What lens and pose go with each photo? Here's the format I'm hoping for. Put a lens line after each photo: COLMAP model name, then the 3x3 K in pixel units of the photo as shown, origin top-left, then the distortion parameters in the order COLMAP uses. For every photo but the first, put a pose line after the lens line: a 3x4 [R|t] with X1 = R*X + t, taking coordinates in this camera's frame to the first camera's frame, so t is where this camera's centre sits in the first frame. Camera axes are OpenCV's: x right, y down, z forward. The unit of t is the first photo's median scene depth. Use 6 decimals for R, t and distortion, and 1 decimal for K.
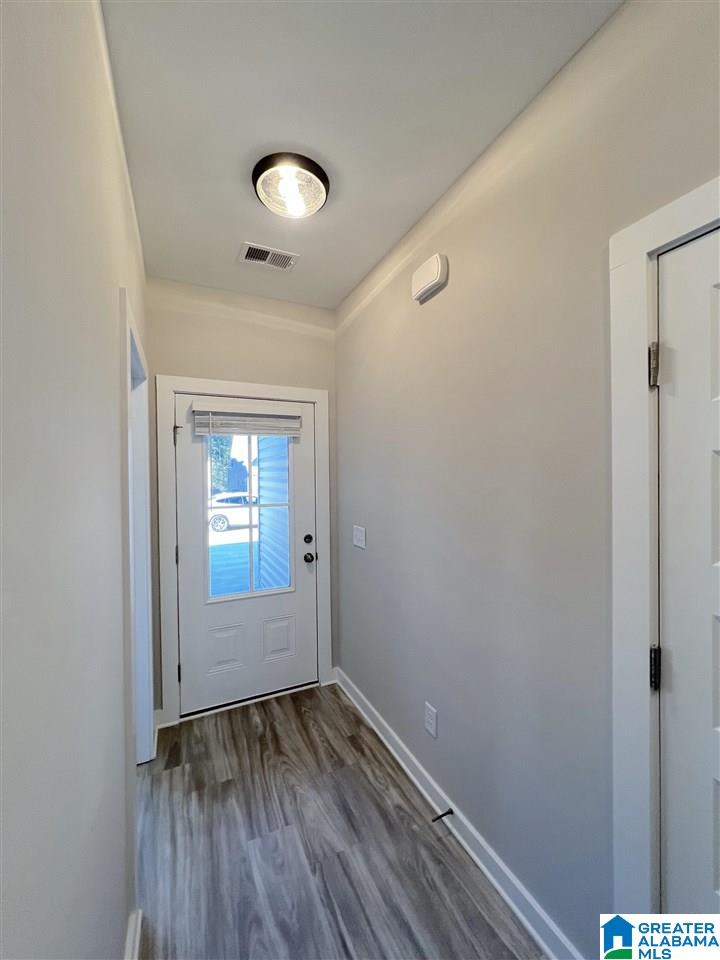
lens RADIAL K [[384.3, 0, 360.0], [0, 384.3, 480.0], [0, 0, 1]] dist [-0.002804, 0.000902]
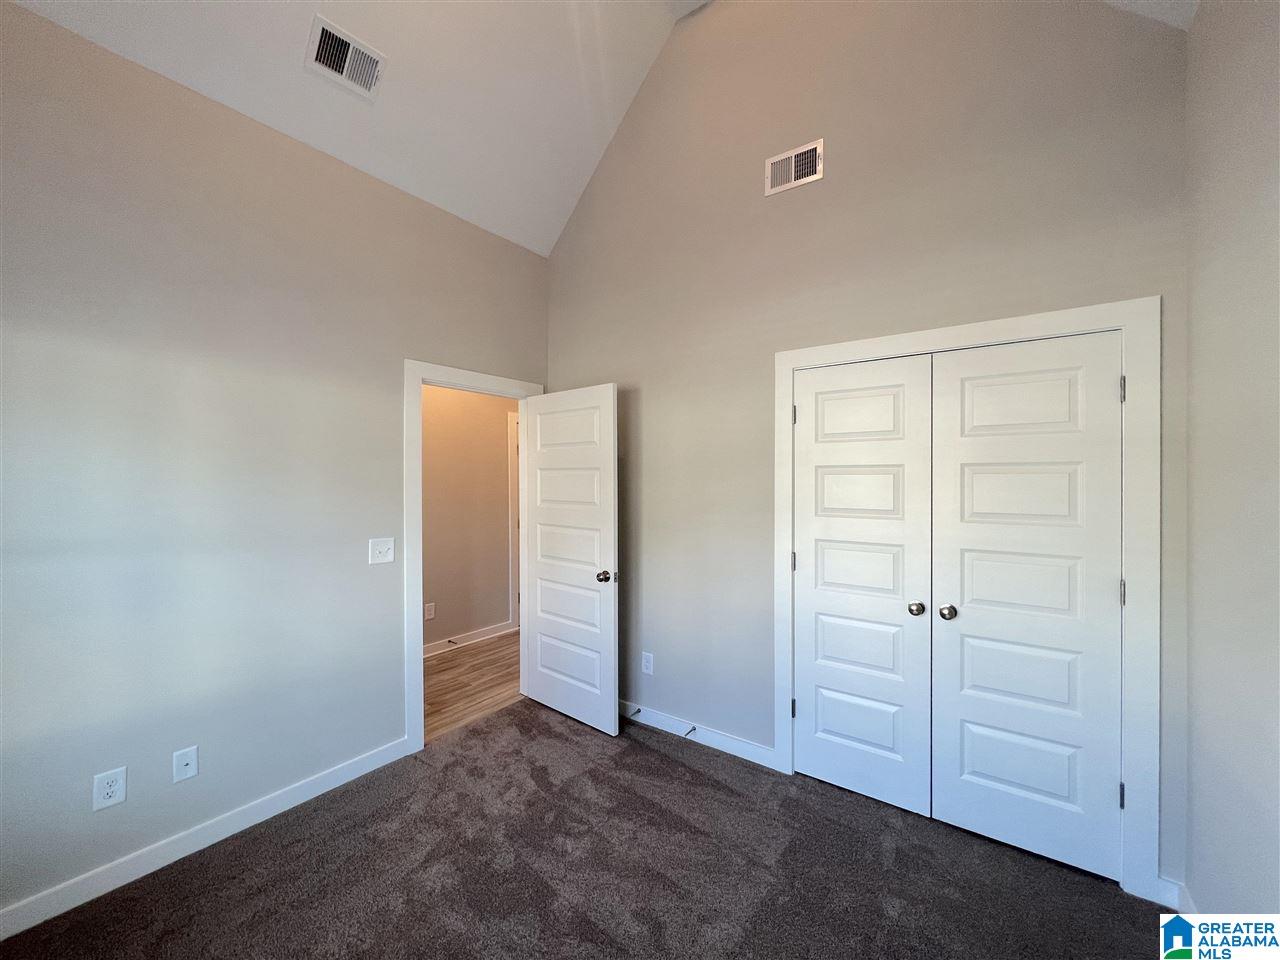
lens RADIAL K [[512.4, 0, 638.4], [0, 512.4, 480.5], [0, 0, 1]] dist [-0.002804, 0.000902]
pose [[-0.482210, 0.010041, 0.875998, -2.724978], [0.016539, 0.999860, -0.002356, 0.035682], [-0.875899, 0.013352, -0.482309, 1.466756]]
